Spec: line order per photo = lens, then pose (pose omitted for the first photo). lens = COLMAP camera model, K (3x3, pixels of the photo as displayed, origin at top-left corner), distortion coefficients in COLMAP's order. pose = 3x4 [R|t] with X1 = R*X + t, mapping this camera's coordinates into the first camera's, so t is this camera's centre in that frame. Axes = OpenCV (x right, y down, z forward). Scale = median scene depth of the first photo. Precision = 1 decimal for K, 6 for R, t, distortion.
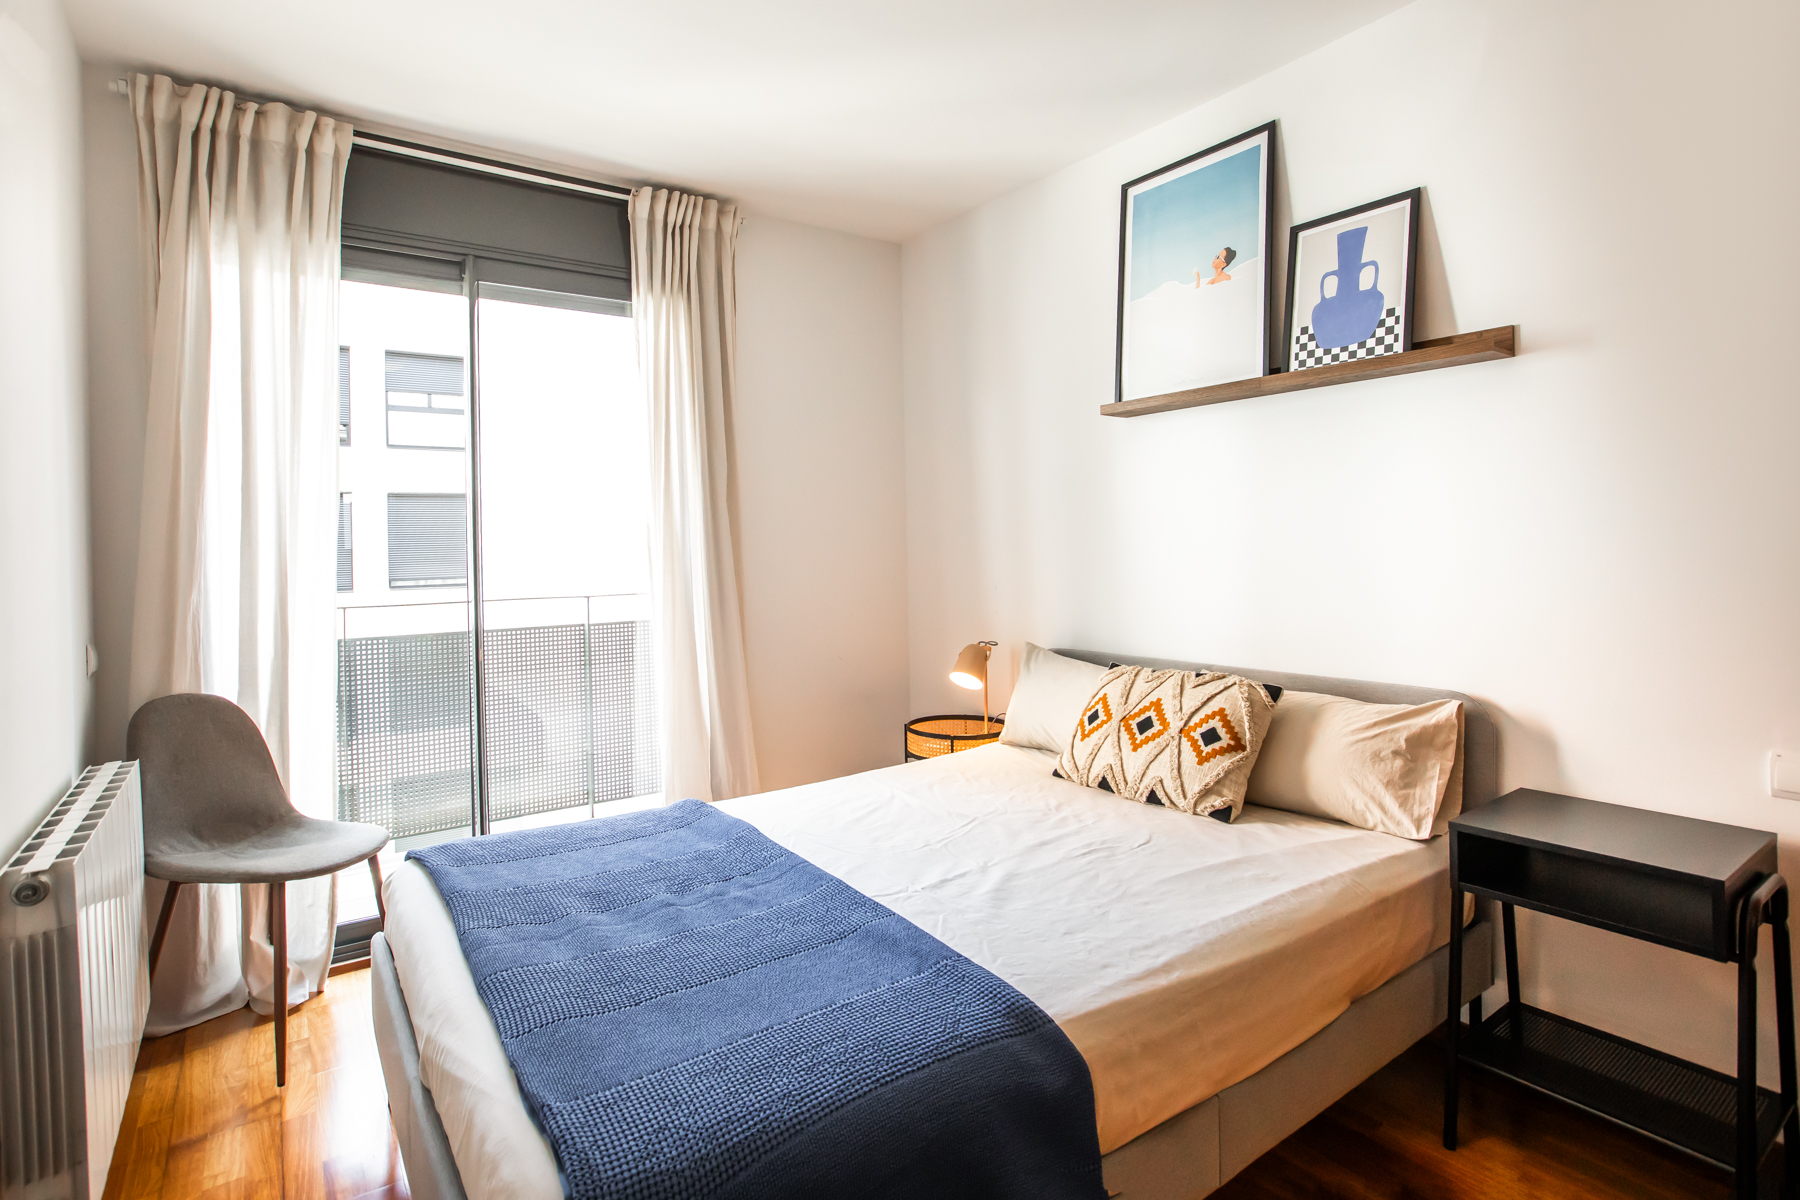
lens RADIAL K [[891.0, 0, 889.3], [0, 891.0, 541.4], [0, 0, 1]] dist [-0.038912, 0.022367]
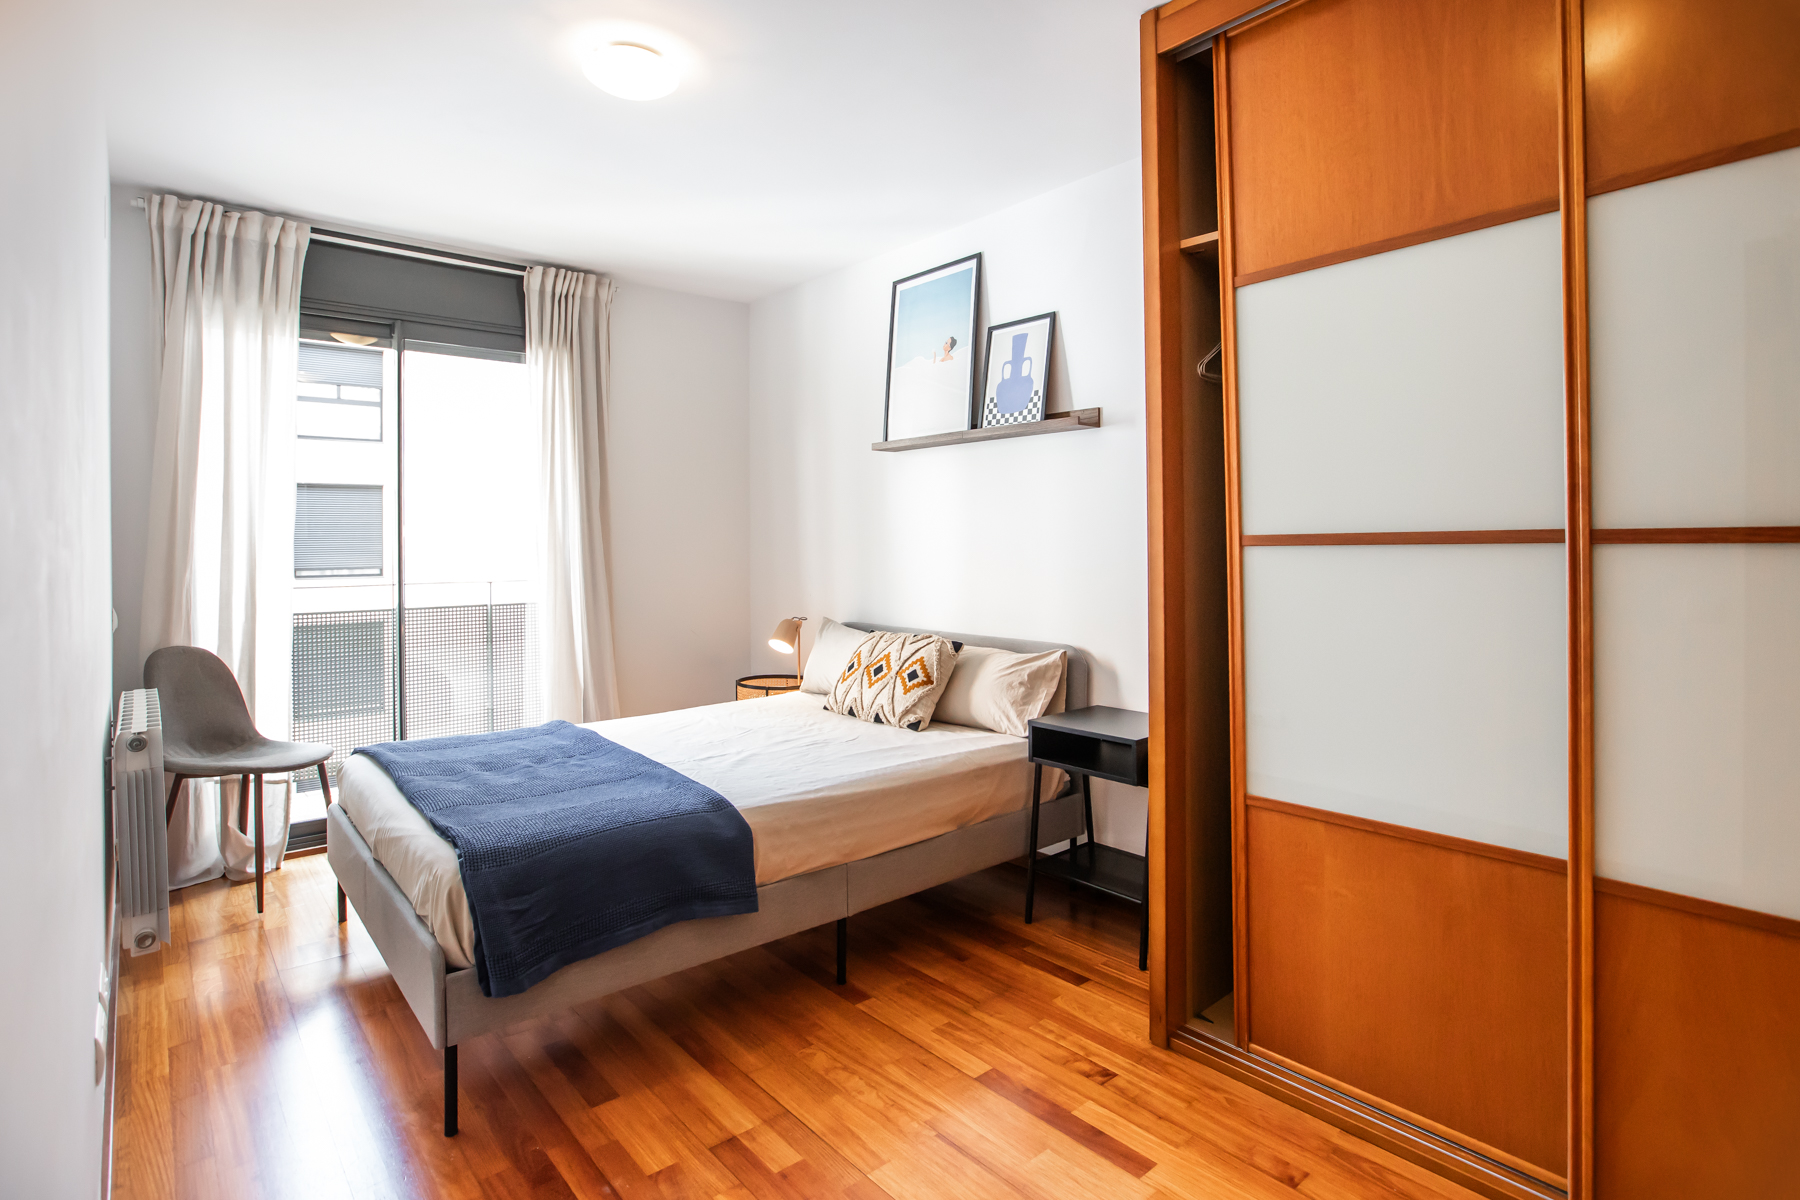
lens RADIAL K [[929.0, 0, 903.6], [0, 929.0, 531.8], [0, 0, 1]] dist [-0.041184, 0.024350]
pose [[0.996566, 0.012700, 0.081821, 0.198281], [-0.012303, 0.999910, -0.005359, -0.011219], [-0.081881, 0.004334, 0.996633, -0.504818]]
